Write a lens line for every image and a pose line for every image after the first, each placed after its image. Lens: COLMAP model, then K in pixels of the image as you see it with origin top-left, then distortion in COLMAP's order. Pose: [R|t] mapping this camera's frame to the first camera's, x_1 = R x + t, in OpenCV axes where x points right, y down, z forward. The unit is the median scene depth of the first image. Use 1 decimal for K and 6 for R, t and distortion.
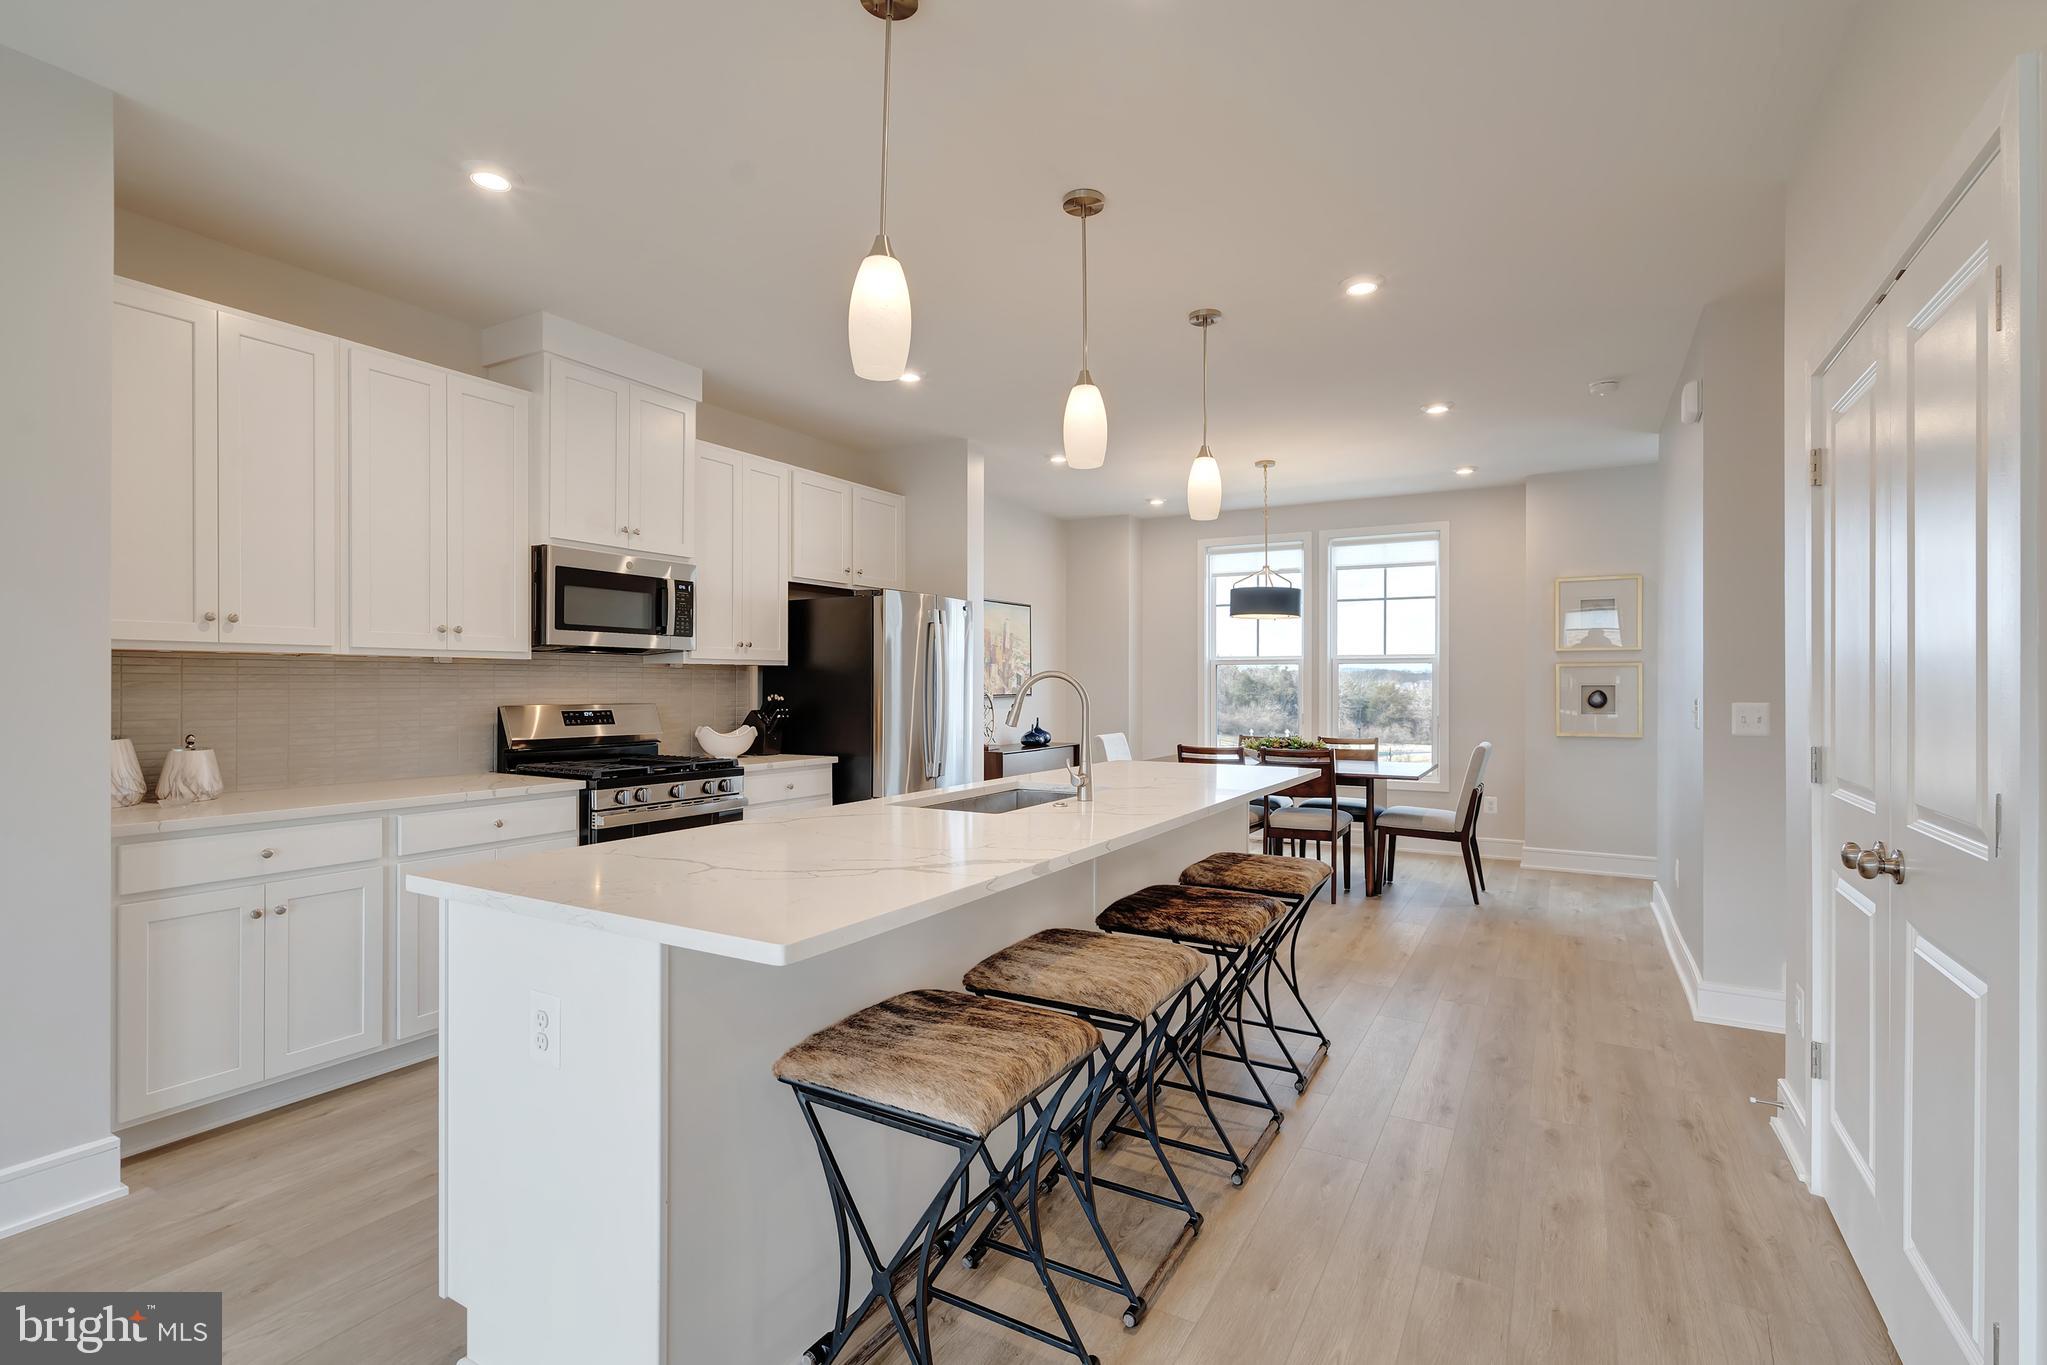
lens RADIAL K [[940.2, 0, 1030.0], [0, 940.2, 680.7], [0, 0, 1]] dist [-0.000924, 0.001769]
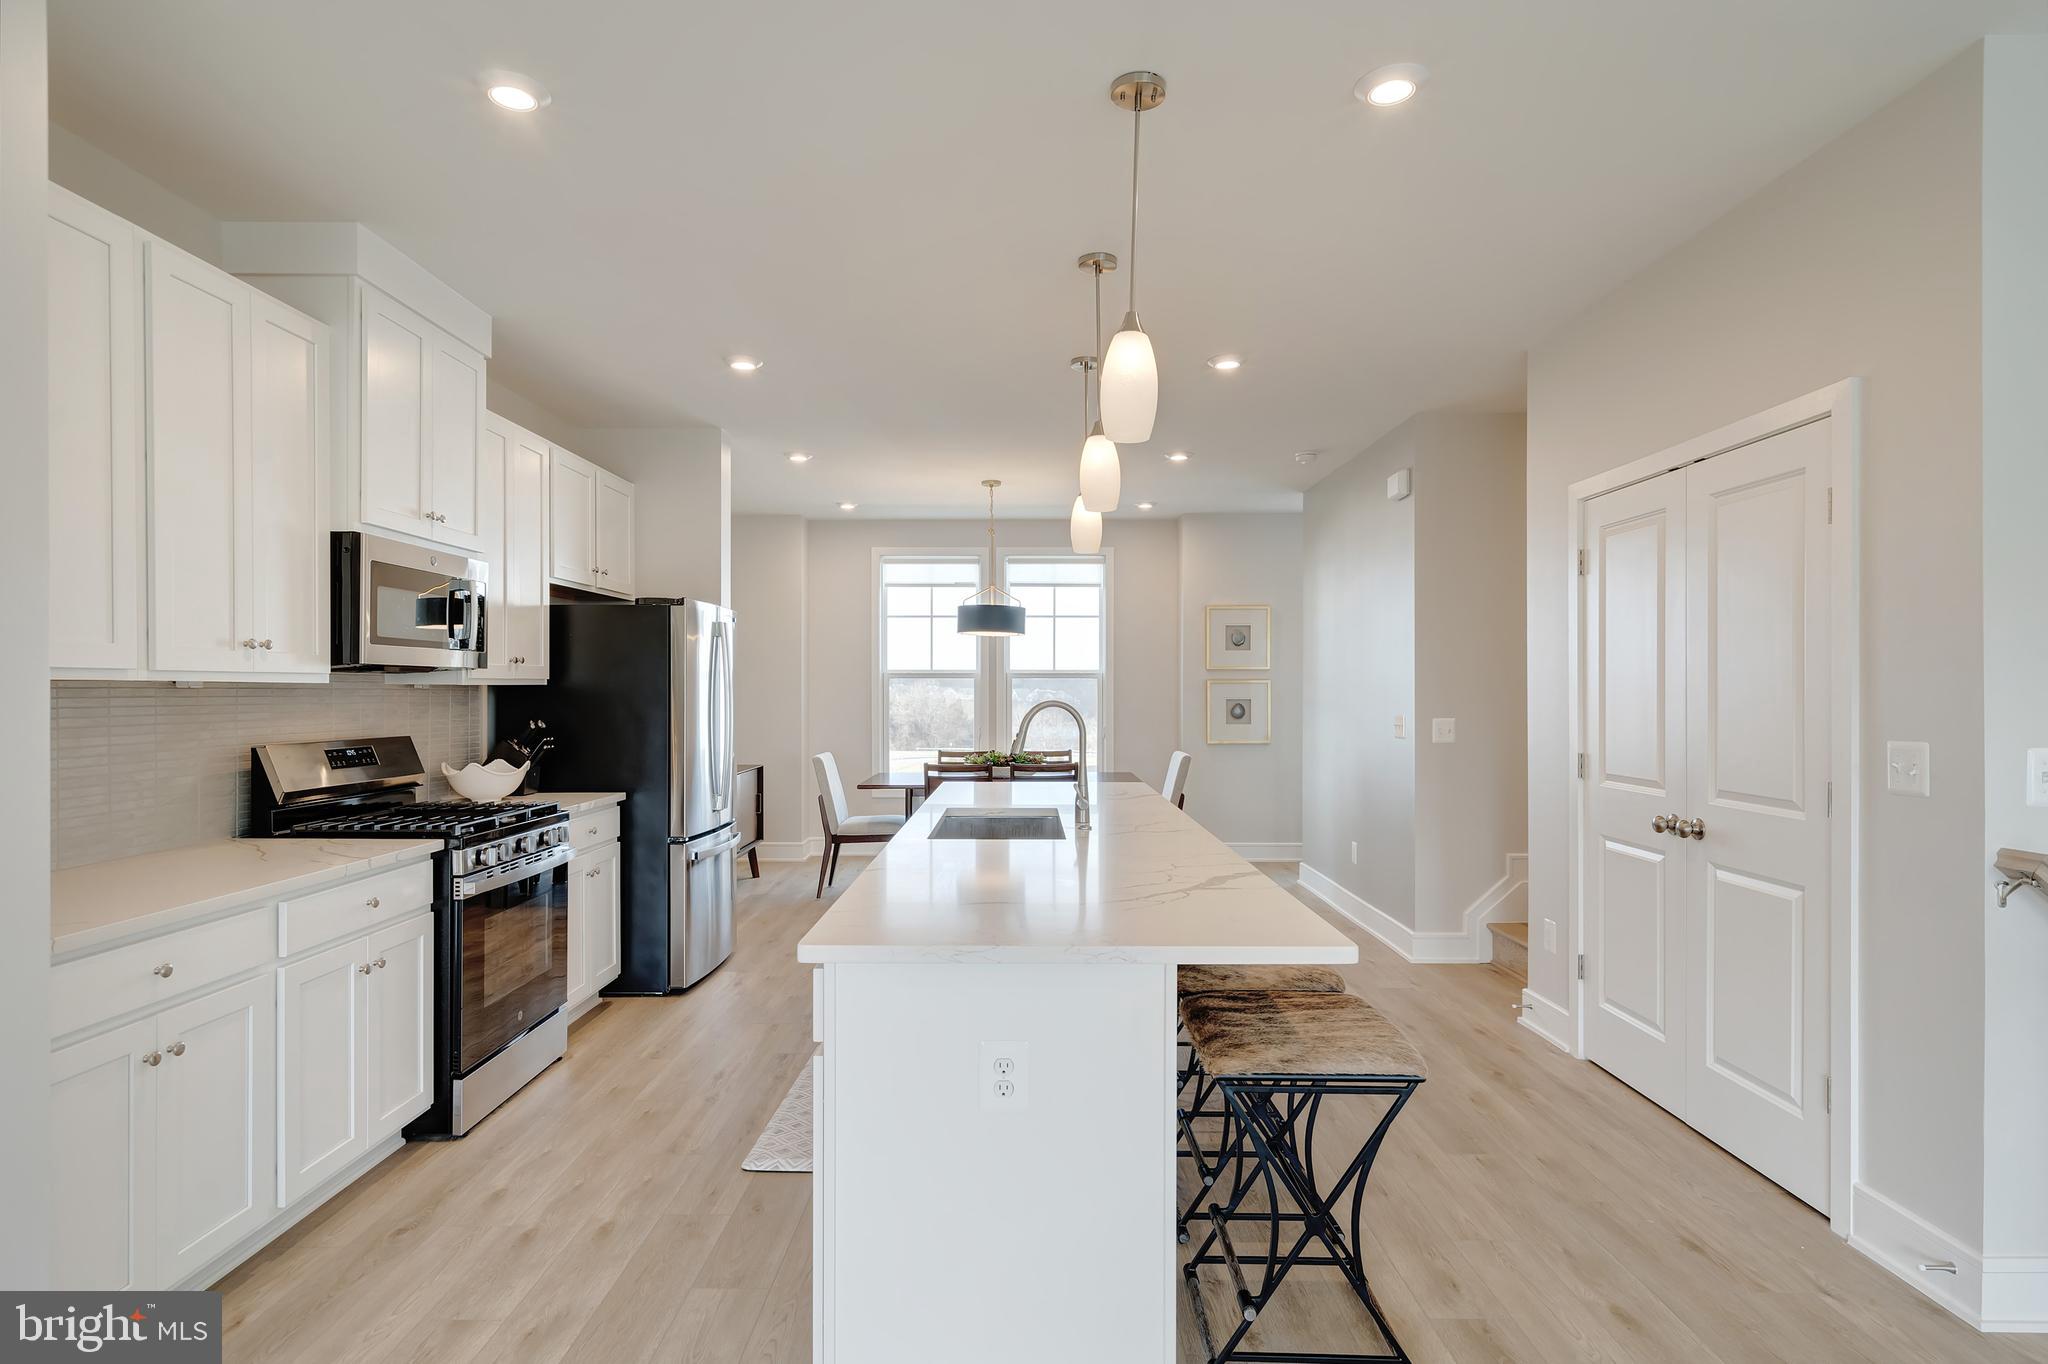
lens RADIAL K [[1042.7, 0, 1017.6], [0, 1042.7, 694.1], [0, 0, 1]] dist [0.005792, -0.000354]
pose [[0.873962, -0.003145, 0.485985, -0.470077], [-0.001200, 0.999962, 0.008628, -0.022665], [-0.485993, -0.008124, 0.873925, 0.005331]]
